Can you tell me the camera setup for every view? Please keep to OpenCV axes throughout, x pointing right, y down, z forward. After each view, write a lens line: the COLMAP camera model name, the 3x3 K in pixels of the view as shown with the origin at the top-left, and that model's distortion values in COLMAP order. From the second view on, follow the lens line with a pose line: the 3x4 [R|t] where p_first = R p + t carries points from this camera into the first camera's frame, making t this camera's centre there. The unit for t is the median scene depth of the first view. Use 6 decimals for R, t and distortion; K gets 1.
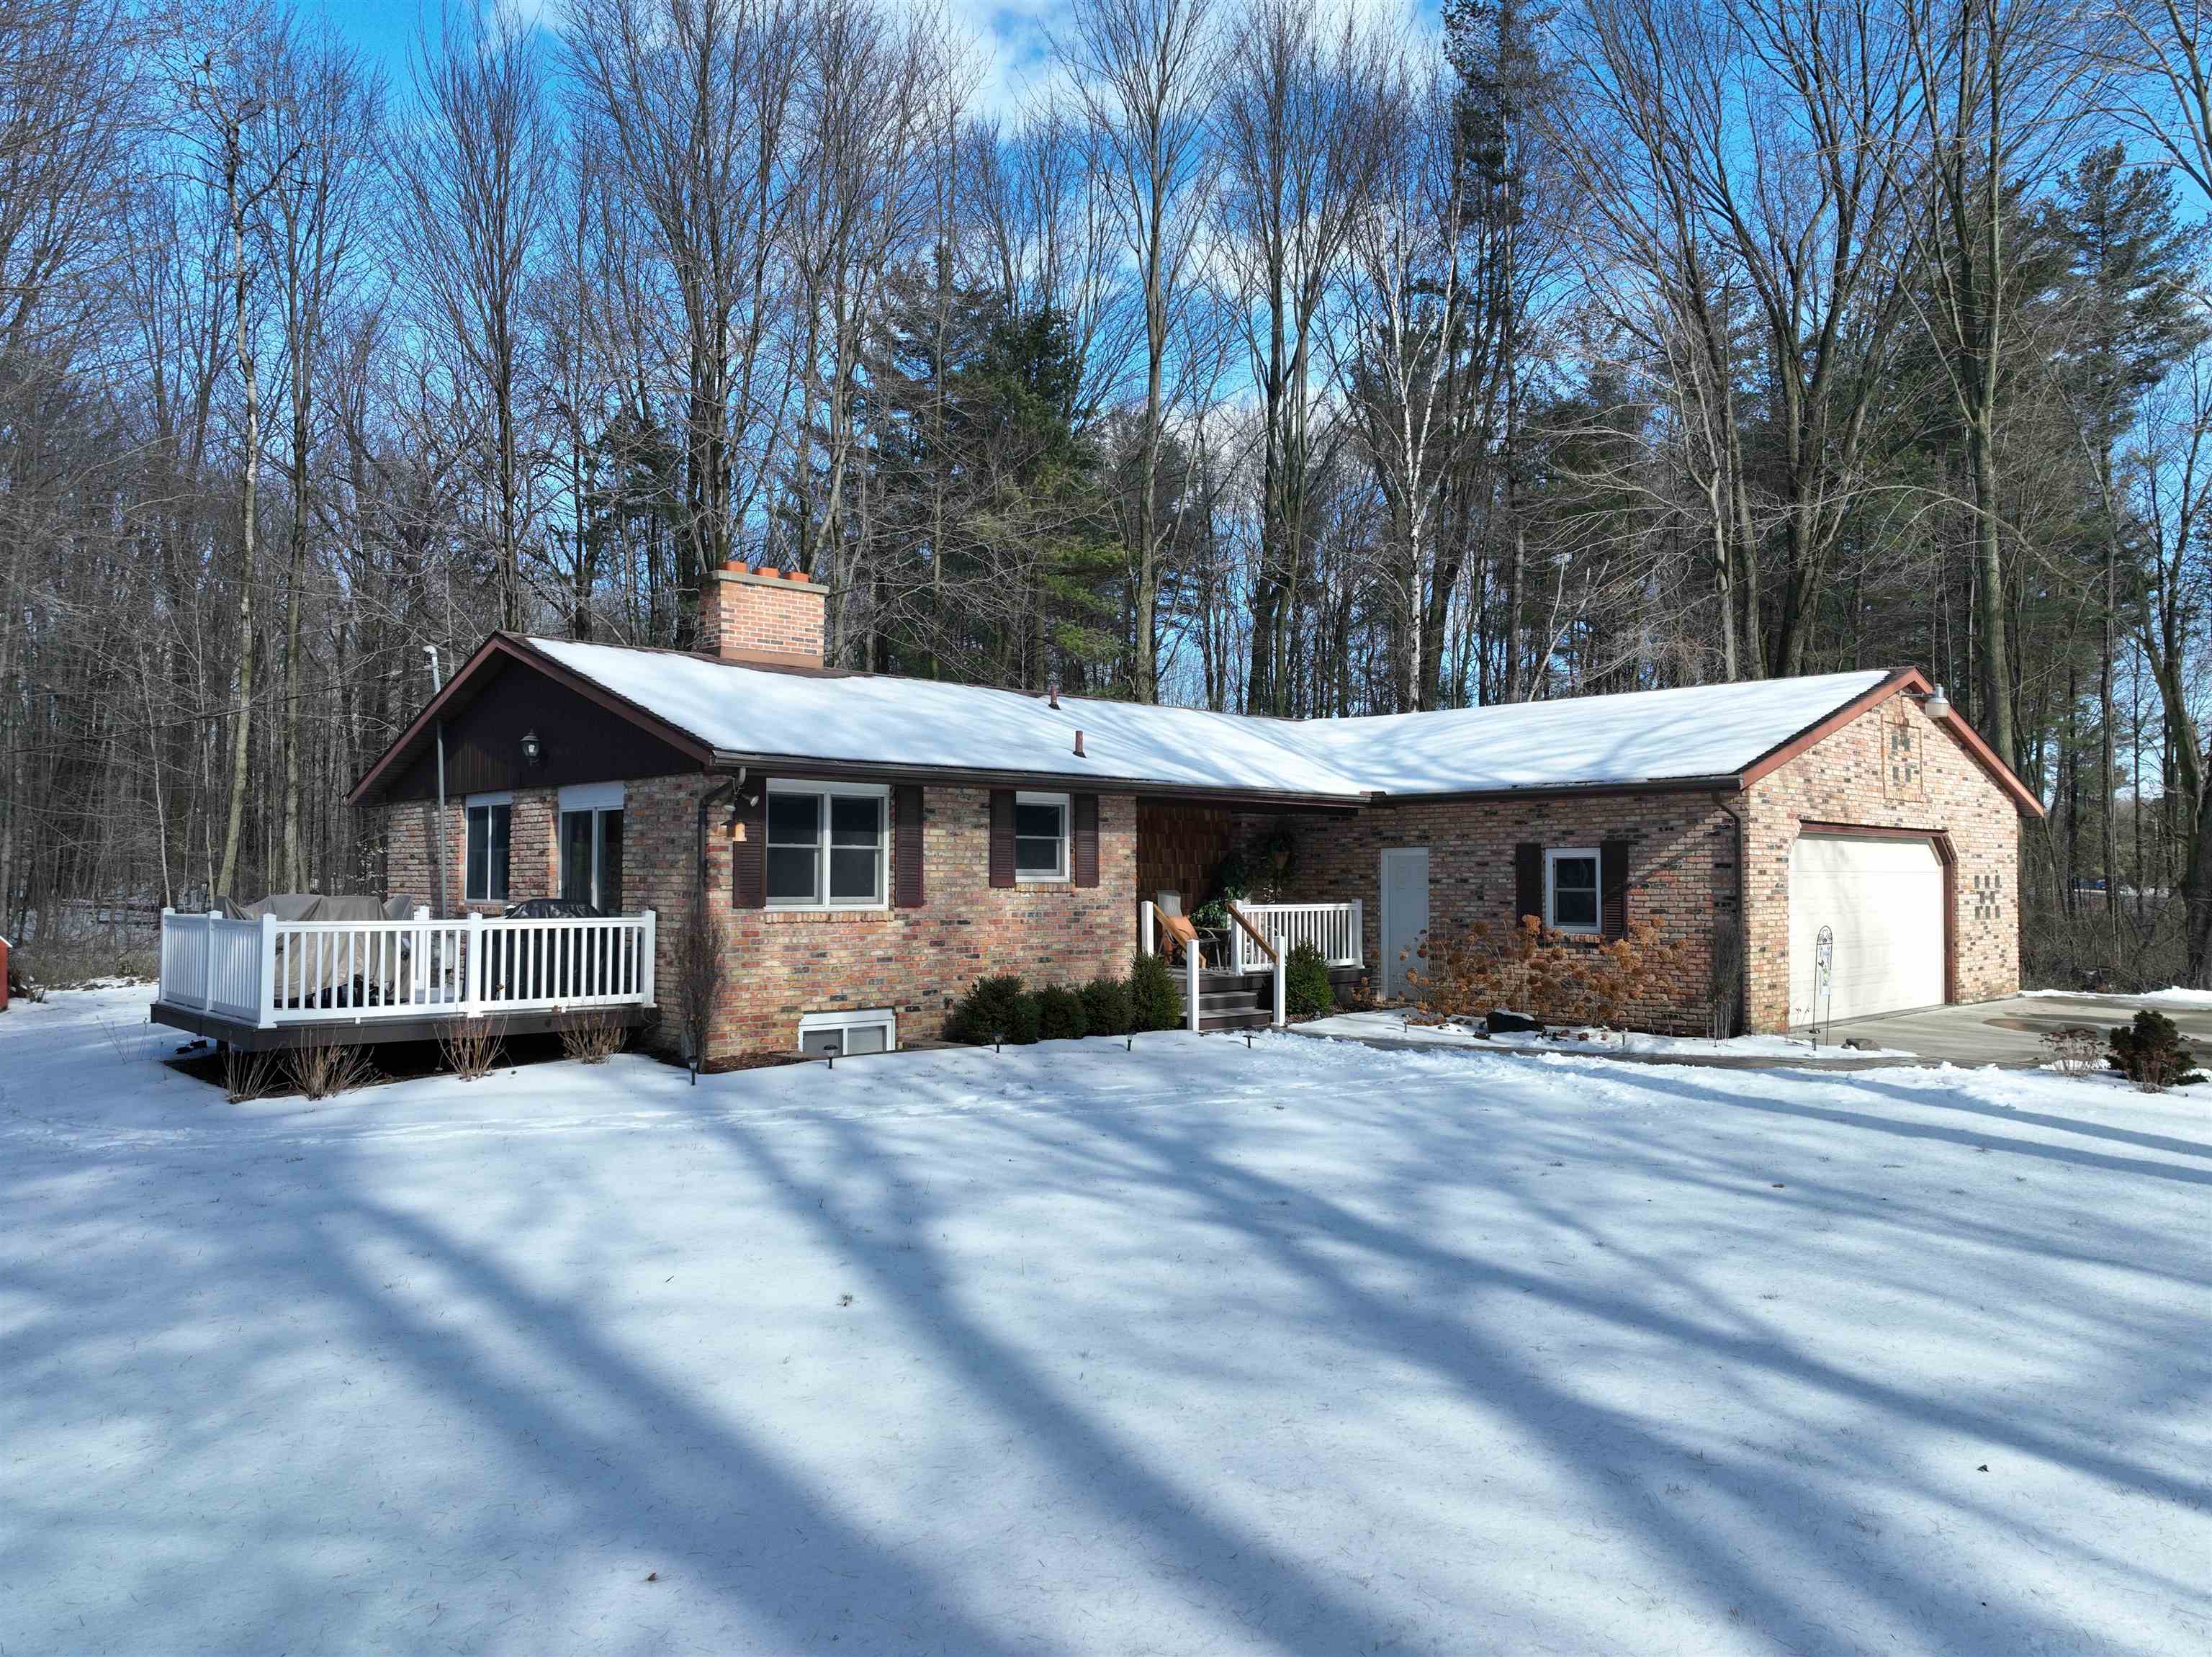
lens RADIAL K [[1577.8, 0, 1106.0], [0, 1577.8, 828.5], [0, 0, 1]] dist [-0.002754, 0.022405]
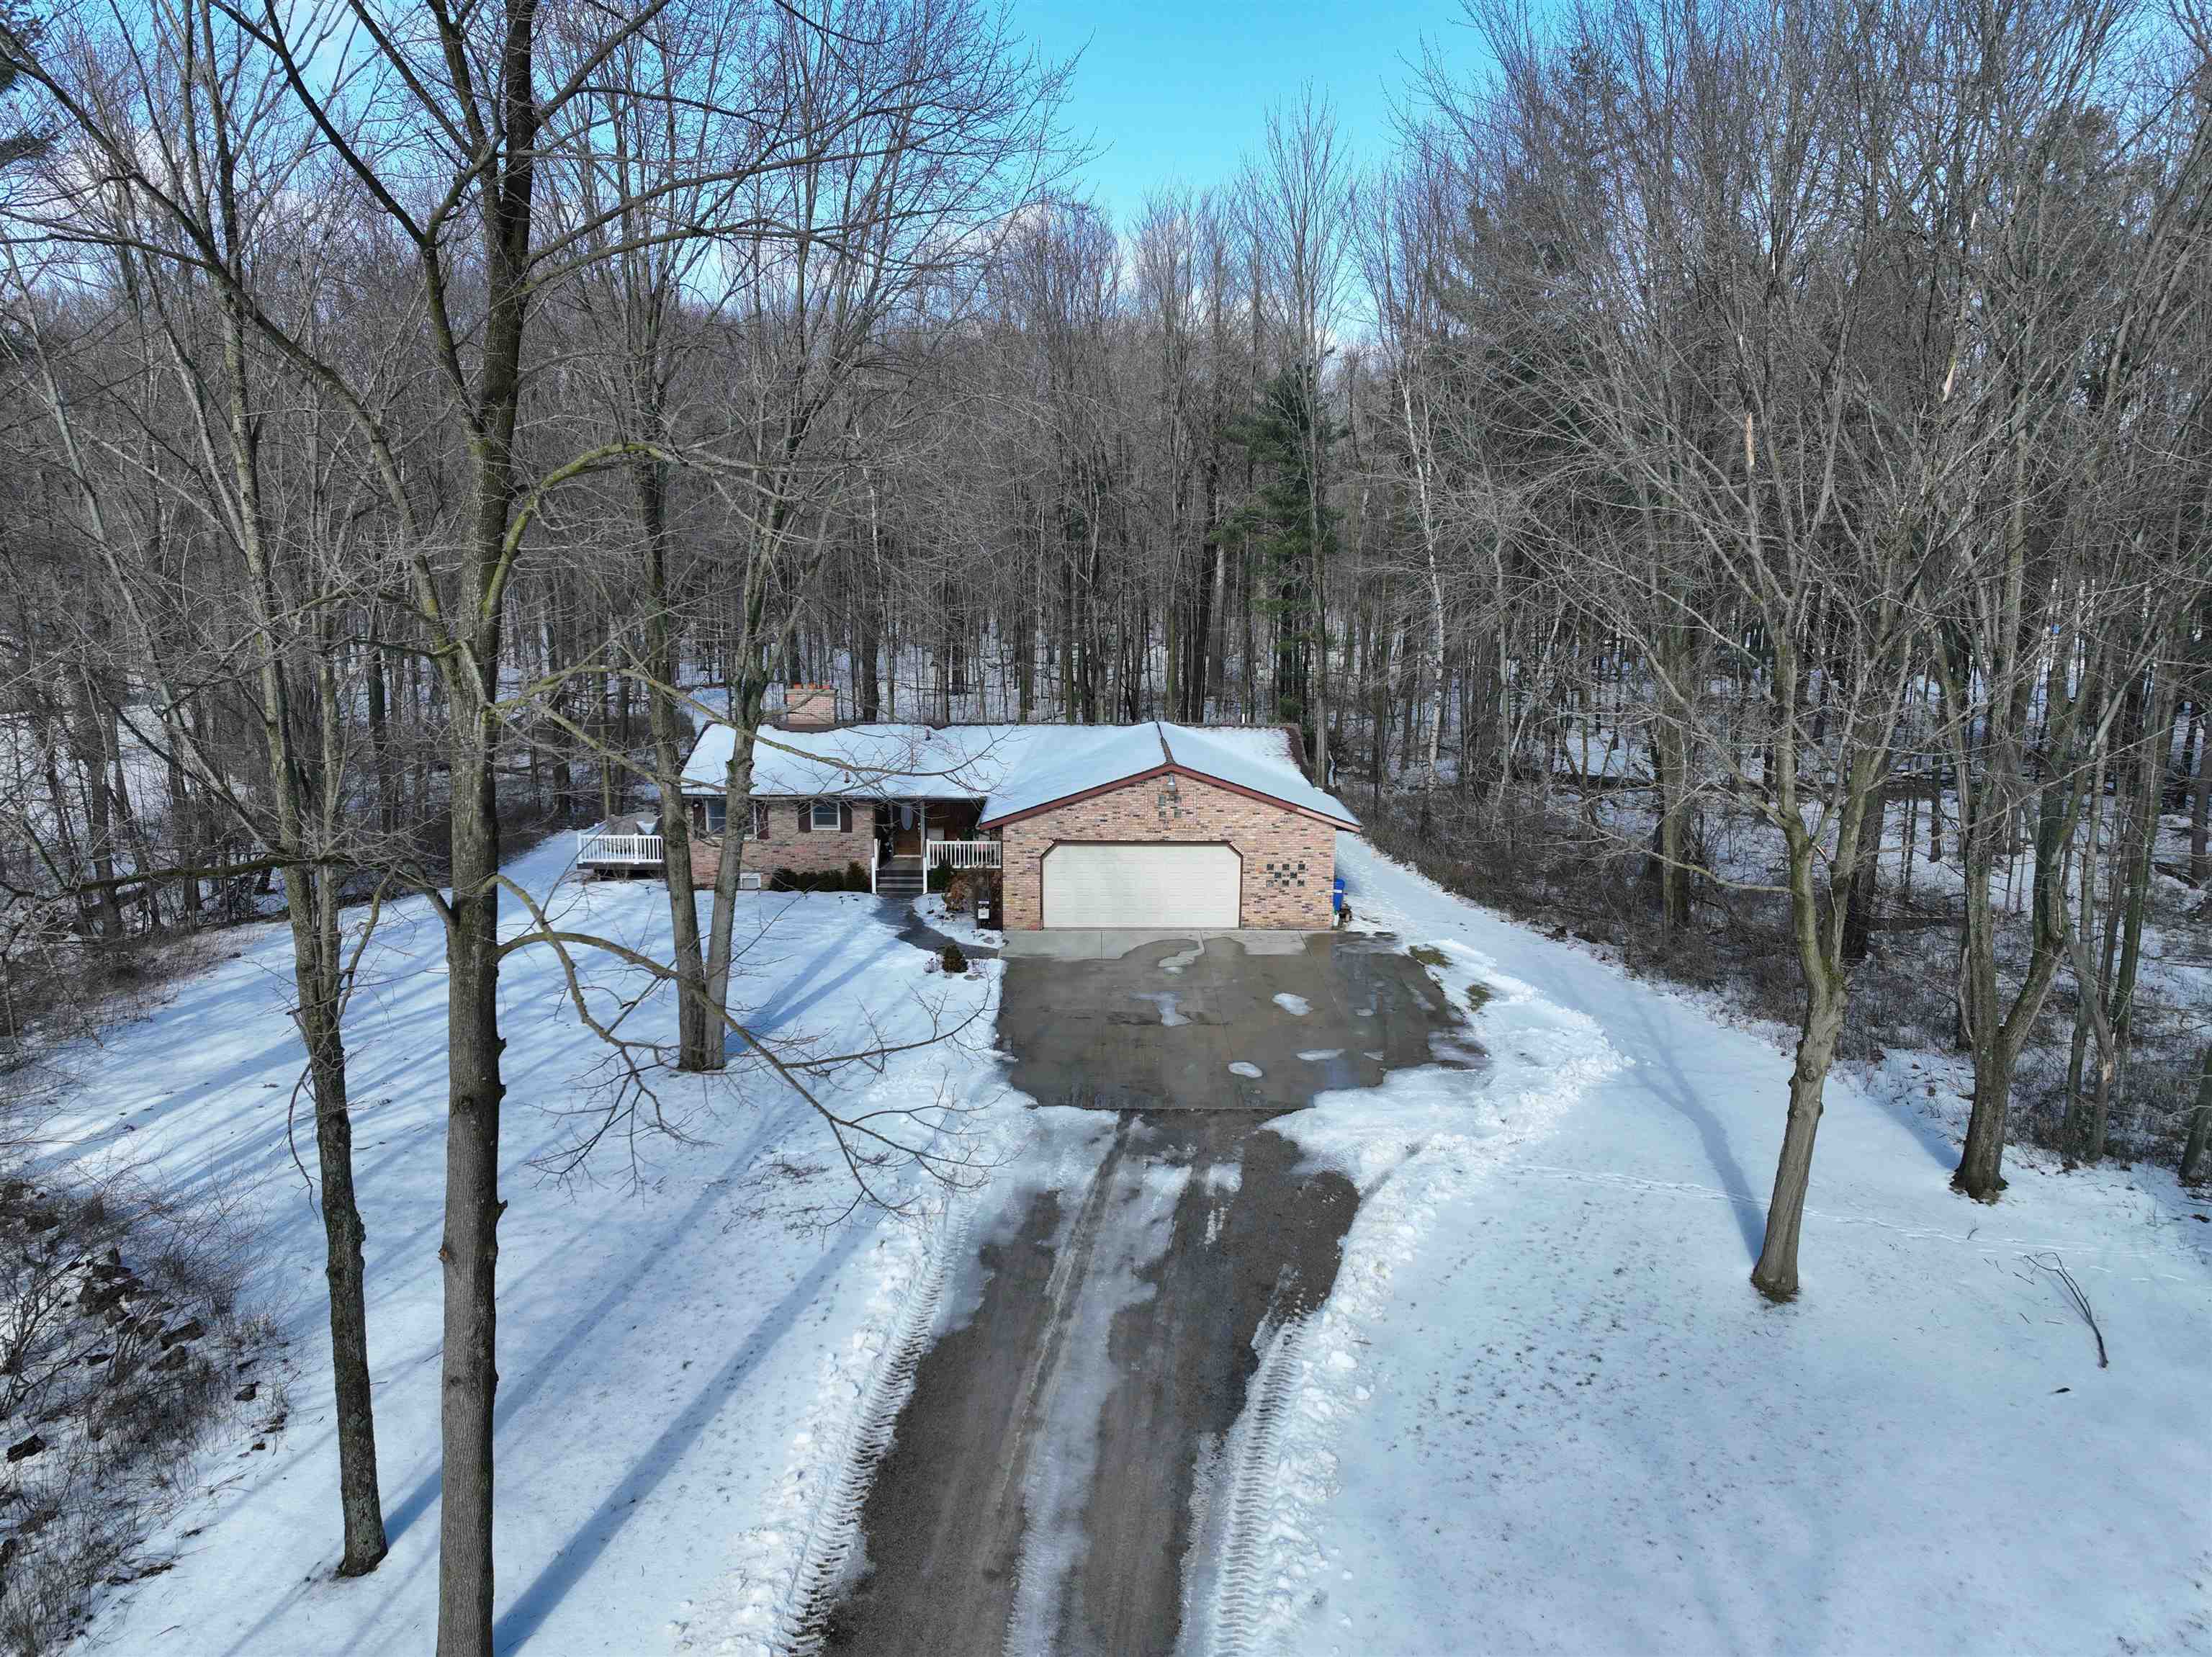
lens RADIAL K [[1577.8, 0, 1106.0], [0, 1577.8, 828.5], [0, 0, 1]] dist [-0.002754, 0.022405]
pose [[0.736779, 0.118985, -0.665582, 2.051326], [0.018710, 0.980429, 0.195982, -0.475564], [0.675875, -0.156848, 0.720133, -0.590547]]
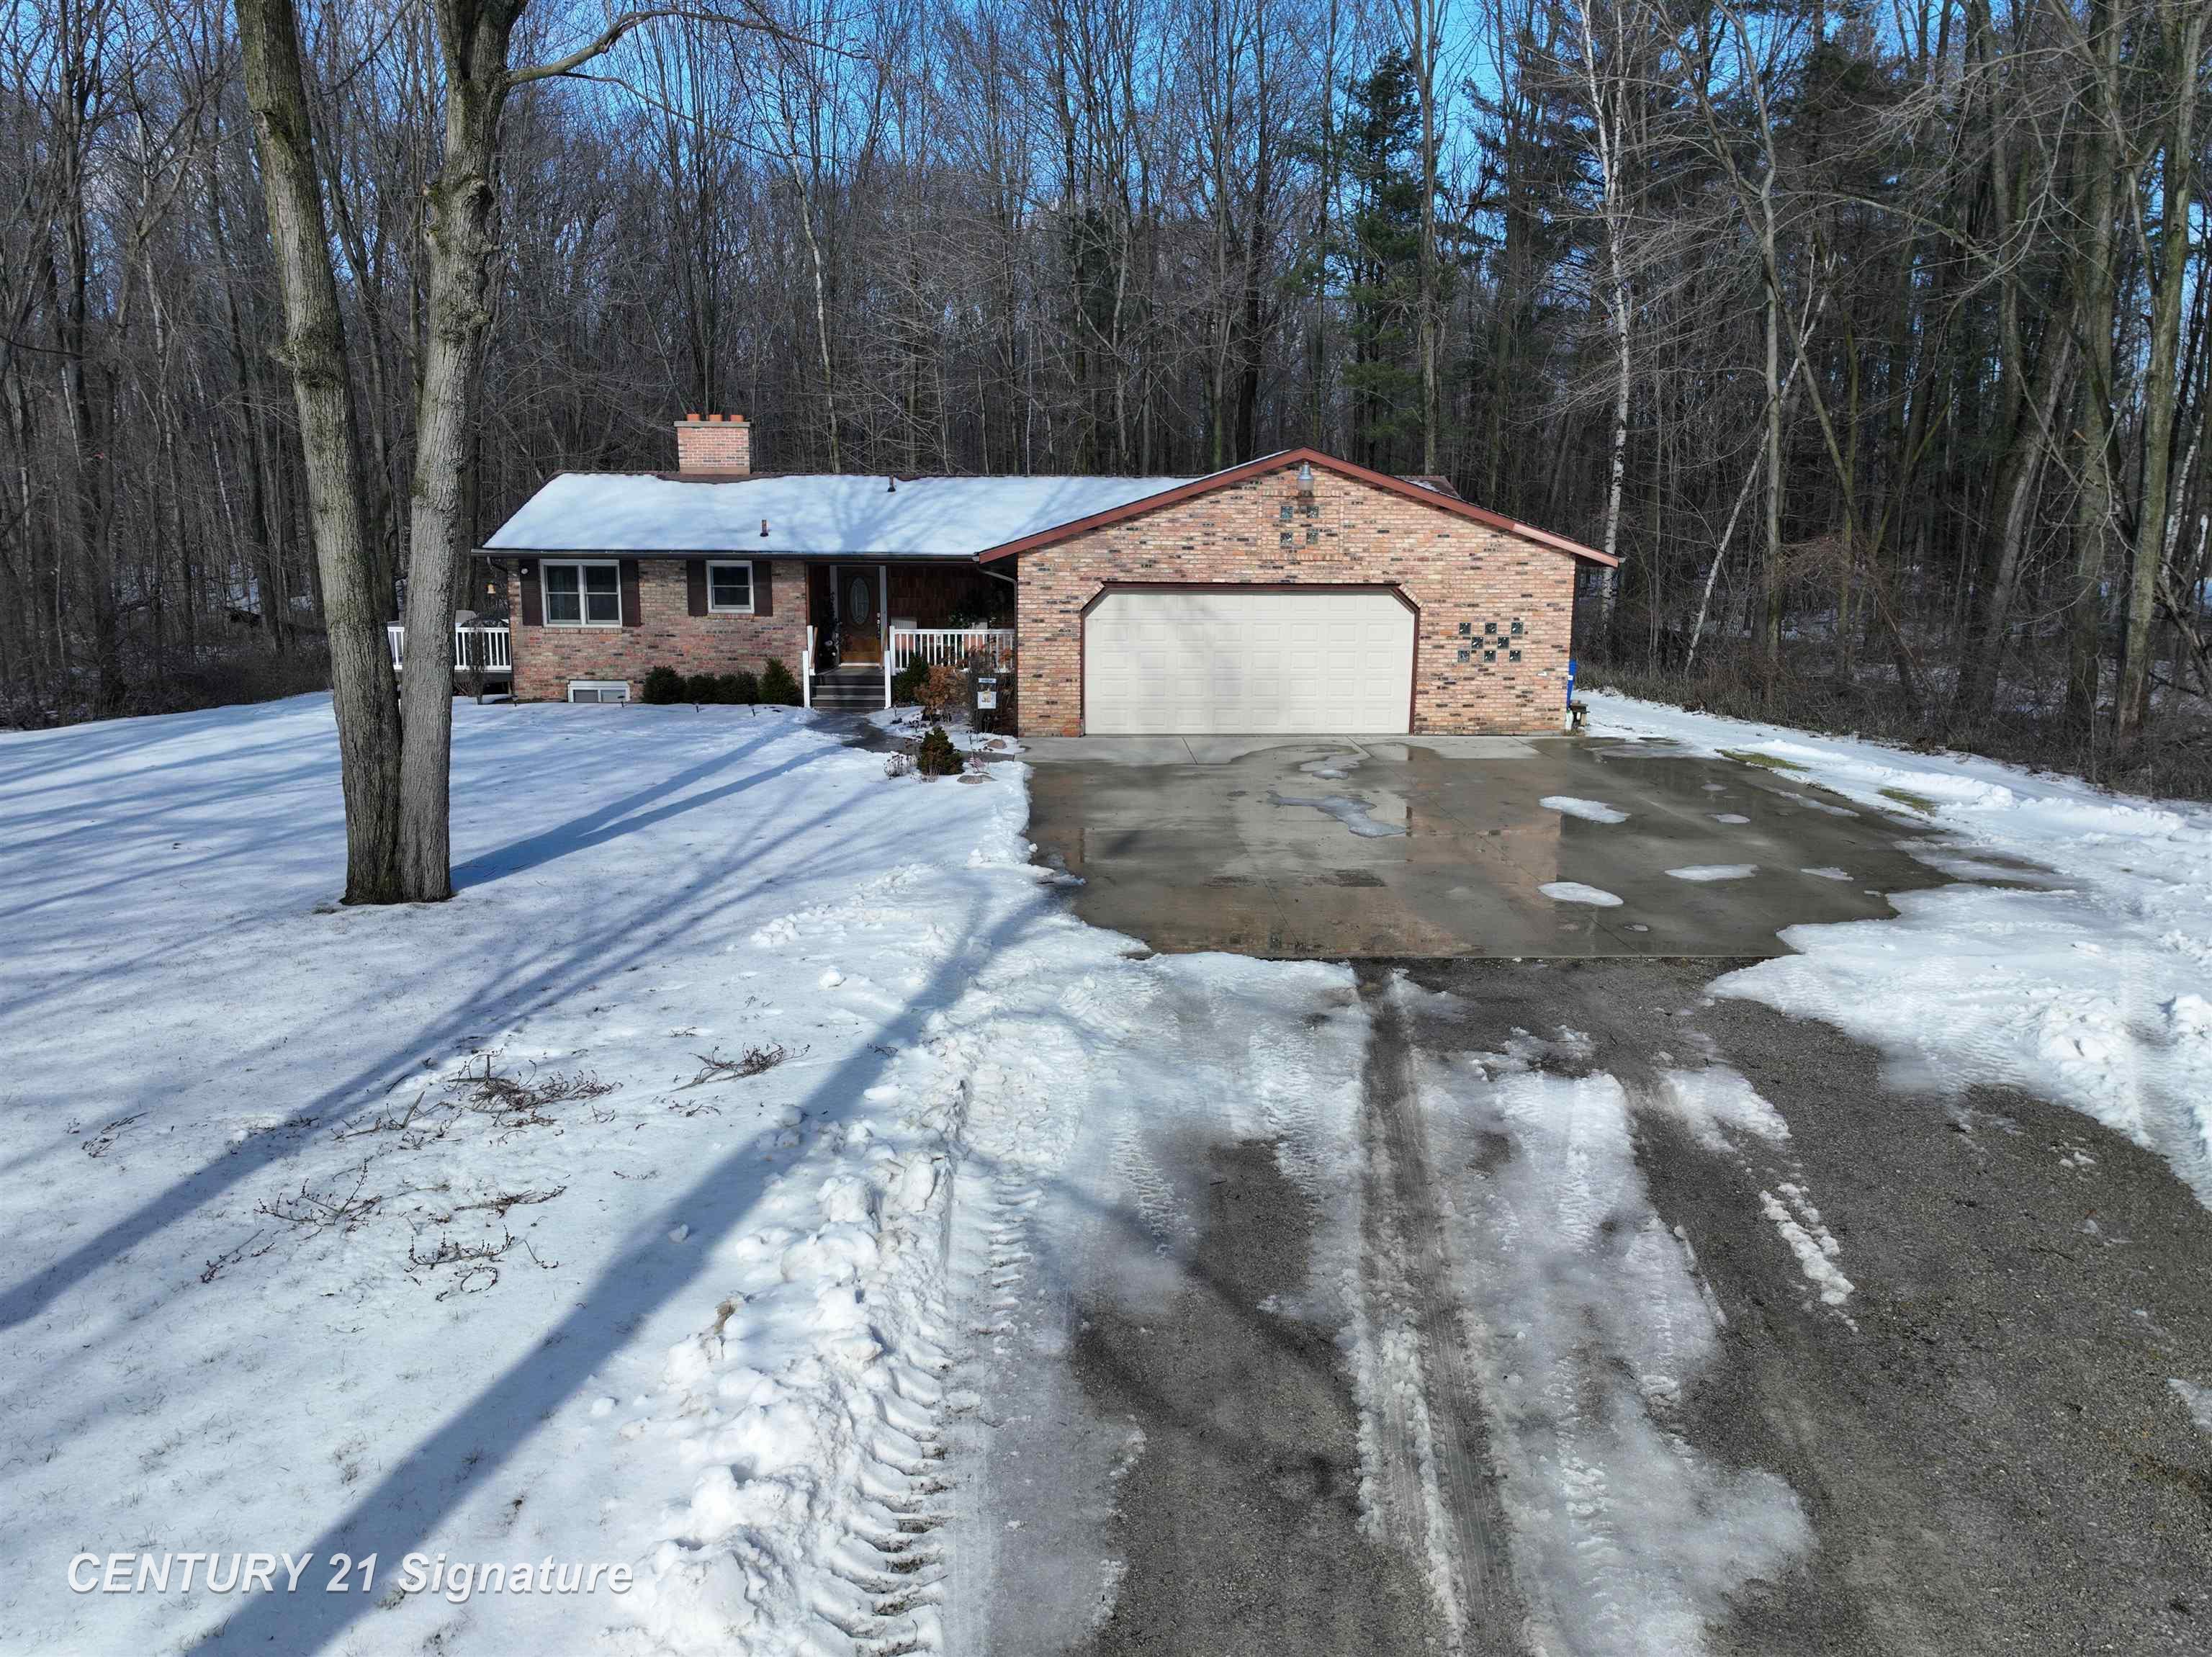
lens RADIAL K [[1577.8, 0, 1106.0], [0, 1577.8, 828.5], [0, 0, 1]] dist [-0.002754, 0.022405]
pose [[0.751000, 0.117458, -0.649771, 1.374665], [0.017997, 0.980044, 0.197963, -0.066743], [0.660057, -0.160364, 0.733899, -0.019141]]
